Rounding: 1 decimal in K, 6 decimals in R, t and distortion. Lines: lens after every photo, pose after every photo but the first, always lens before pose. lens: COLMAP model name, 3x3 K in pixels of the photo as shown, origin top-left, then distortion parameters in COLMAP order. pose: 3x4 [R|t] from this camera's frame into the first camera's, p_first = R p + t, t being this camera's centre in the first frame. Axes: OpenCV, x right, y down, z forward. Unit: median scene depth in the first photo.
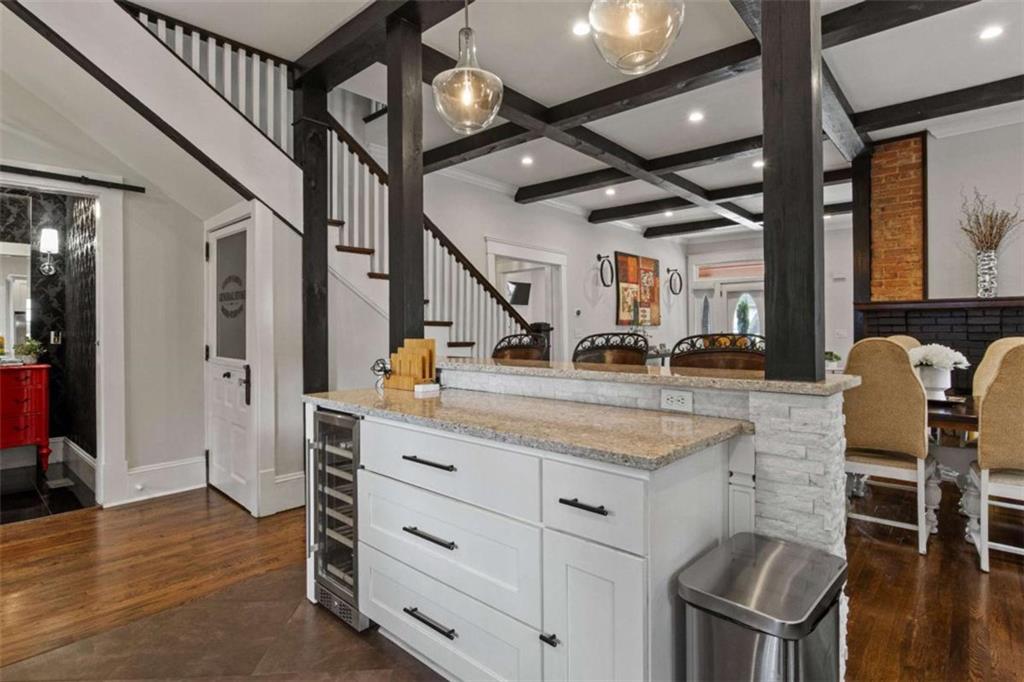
lens RADIAL K [[517.6, 0, 513.9], [0, 517.6, 328.1], [0, 0, 1]] dist [-0.002131, -0.000382]
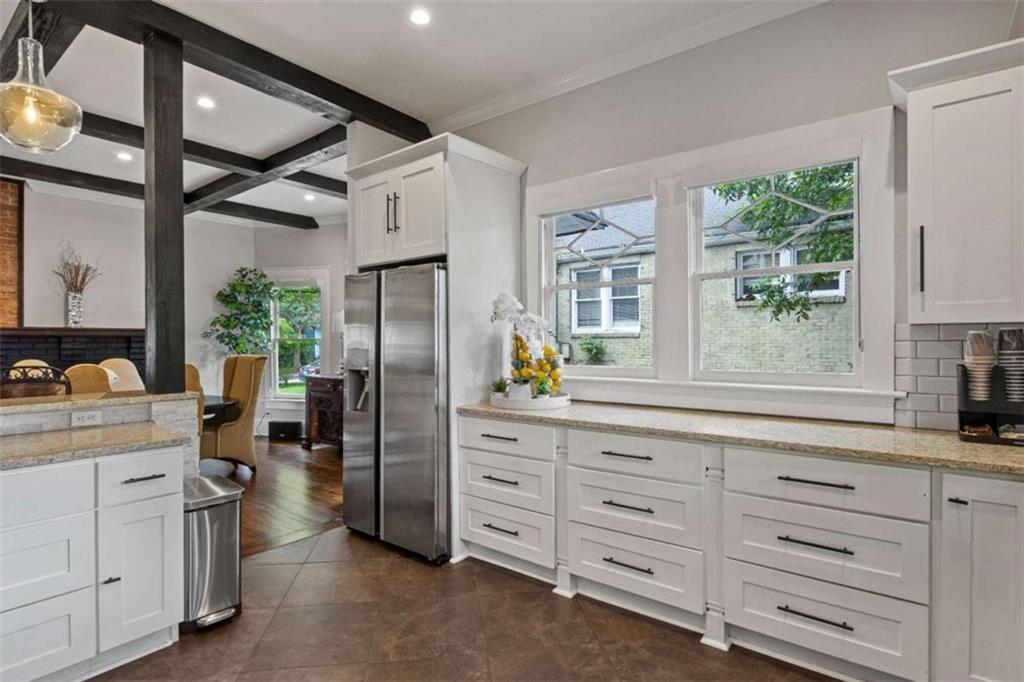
lens RADIAL K [[508.2, 0, 512.5], [0, 508.2, 338.2], [0, 0, 1]] dist [-0.000280, -0.000400]
pose [[-0.069768, 0.007279, 0.997537, -0.389042], [-0.002384, 0.999969, -0.007463, -0.023154], [-0.997560, -0.002899, -0.069749, -0.012707]]
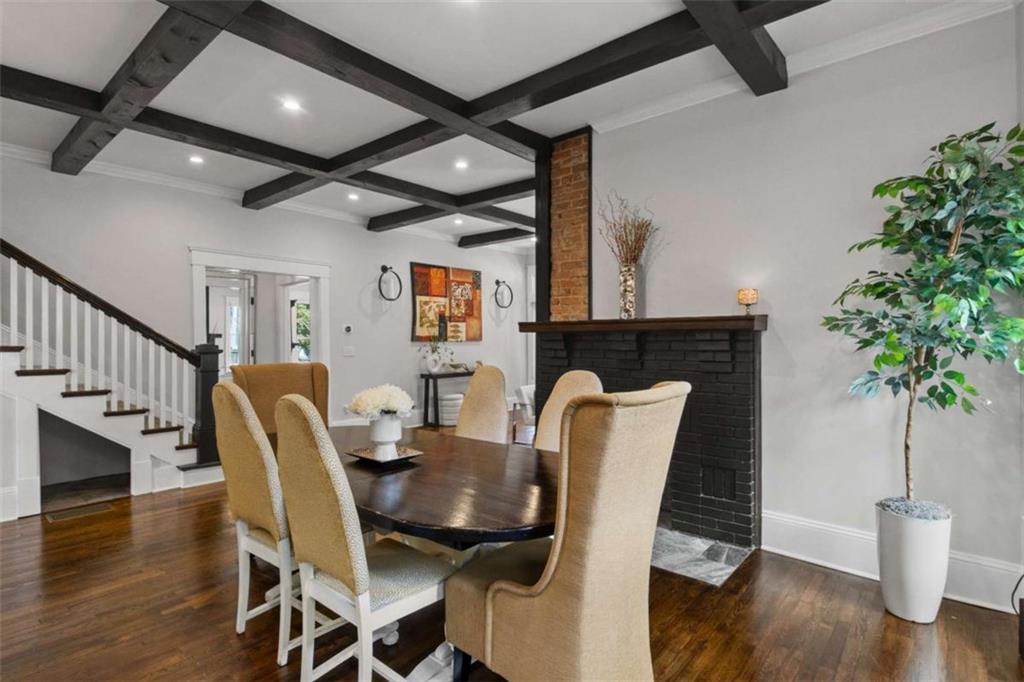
lens RADIAL K [[508.2, 0, 512.5], [0, 508.2, 338.2], [0, 0, 1]] dist [-0.000280, -0.000400]
pose [[0.999834, 0.000218, 0.018243, 0.620440], [-0.000303, 0.999989, 0.004673, -0.027626], [-0.018242, -0.004678, 0.999823, 0.142206]]
